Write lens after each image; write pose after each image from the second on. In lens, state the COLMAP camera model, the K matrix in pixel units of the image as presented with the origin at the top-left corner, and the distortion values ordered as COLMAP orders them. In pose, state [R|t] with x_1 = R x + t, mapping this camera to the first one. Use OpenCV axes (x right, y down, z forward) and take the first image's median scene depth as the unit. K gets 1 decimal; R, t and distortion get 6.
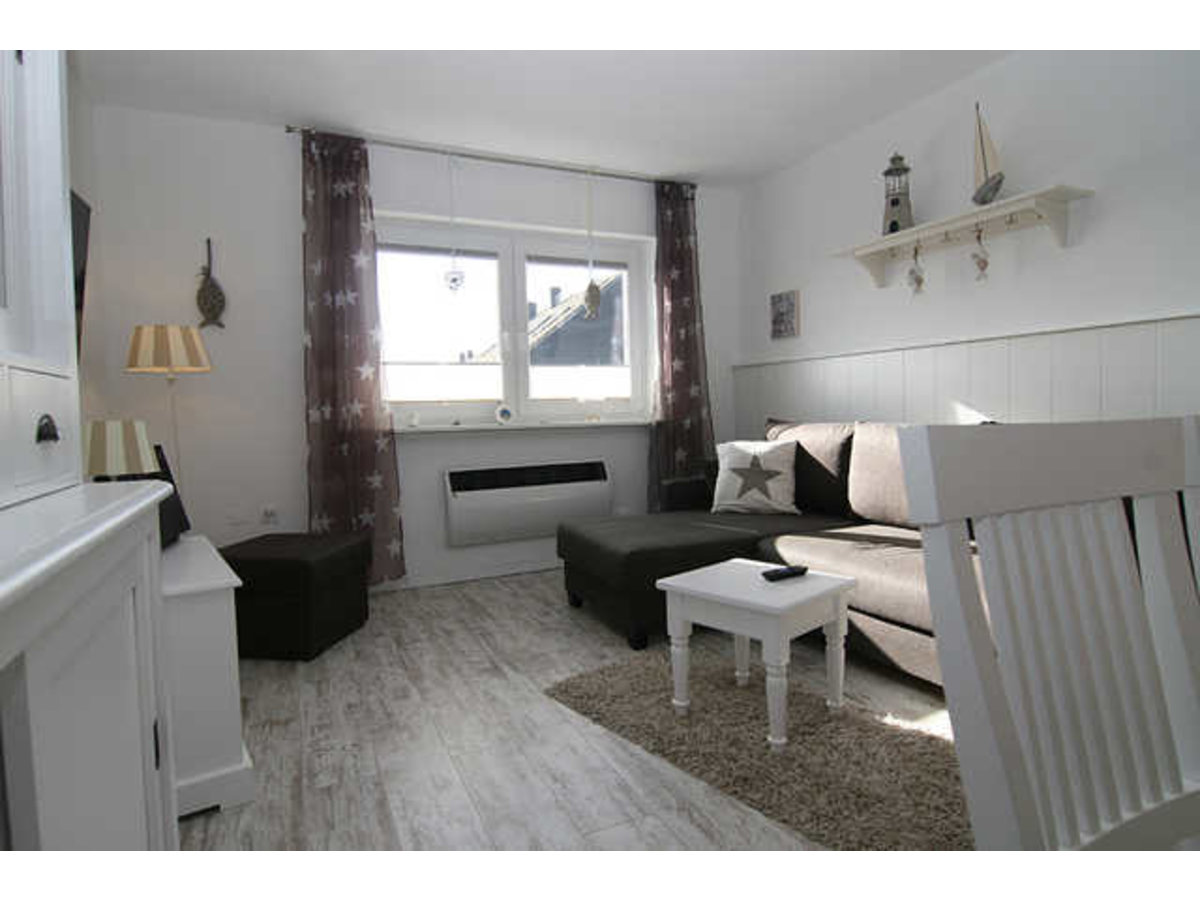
lens RADIAL K [[670.3, 0, 607.4], [0, 670.3, 451.5], [0, 0, 1]] dist [-0.015803, -0.001323]
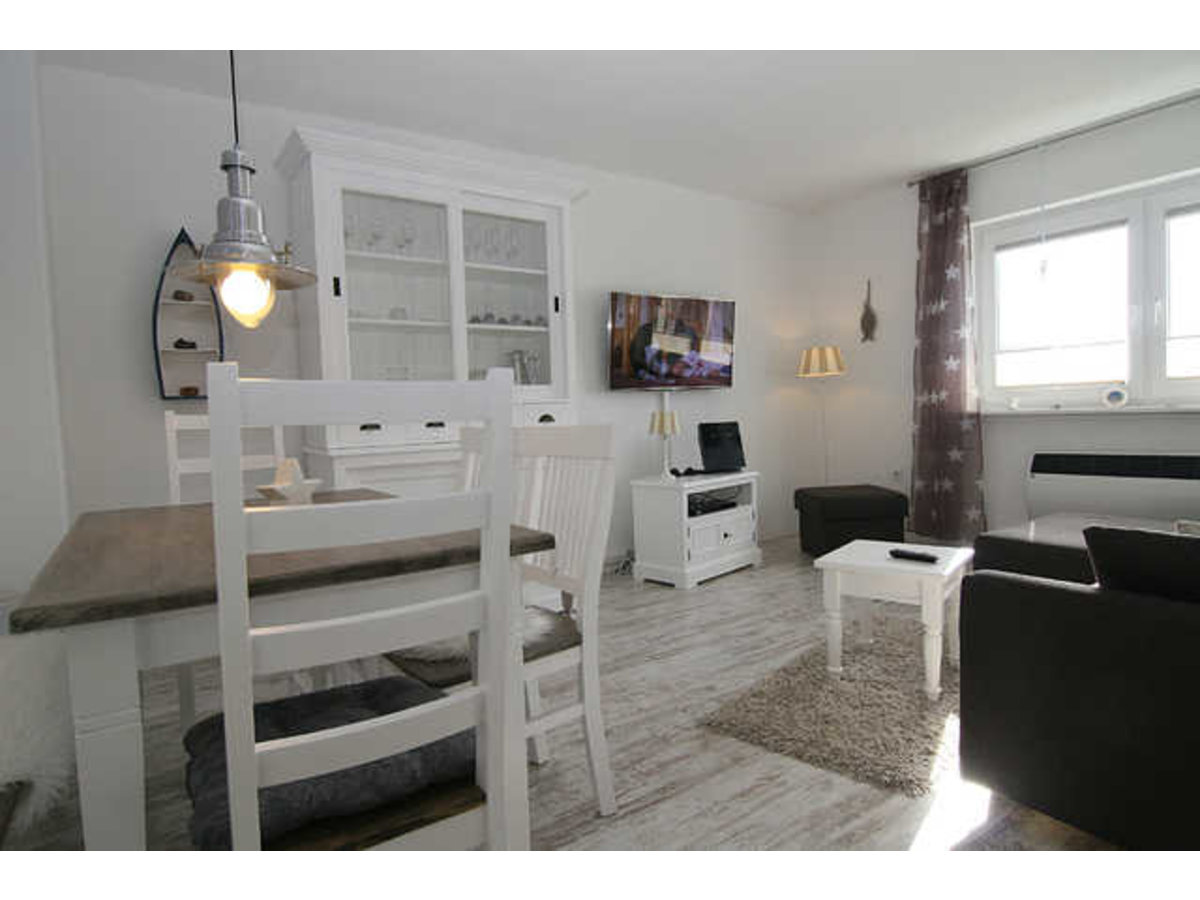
lens RADIAL K [[679.1, 0, 600.7], [0, 679.1, 441.2], [0, 0, 1]] dist [-0.025090, -0.000324]
pose [[0.155482, 0.055943, -0.986253, 0.767050], [-0.024287, 0.998310, 0.052798, -0.030574], [0.987540, 0.015744, 0.156578, 0.189193]]
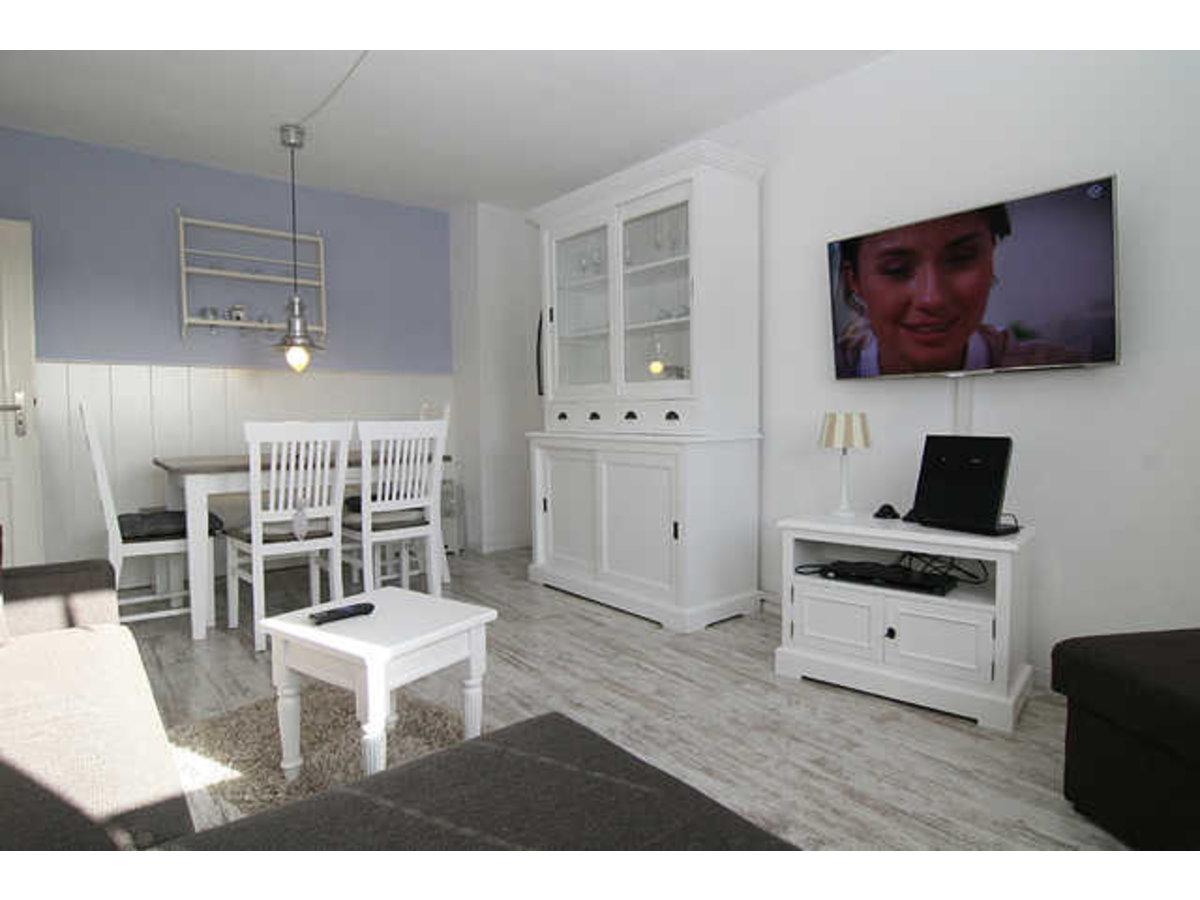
lens RADIAL K [[670.3, 0, 607.4], [0, 670.3, 451.5], [0, 0, 1]] dist [-0.015803, -0.001323]
pose [[-0.970608, 0.040905, -0.237165, 0.080059], [0.013626, 0.993209, 0.115539, -0.069450], [0.240280, 0.108912, -0.964574, 1.131017]]
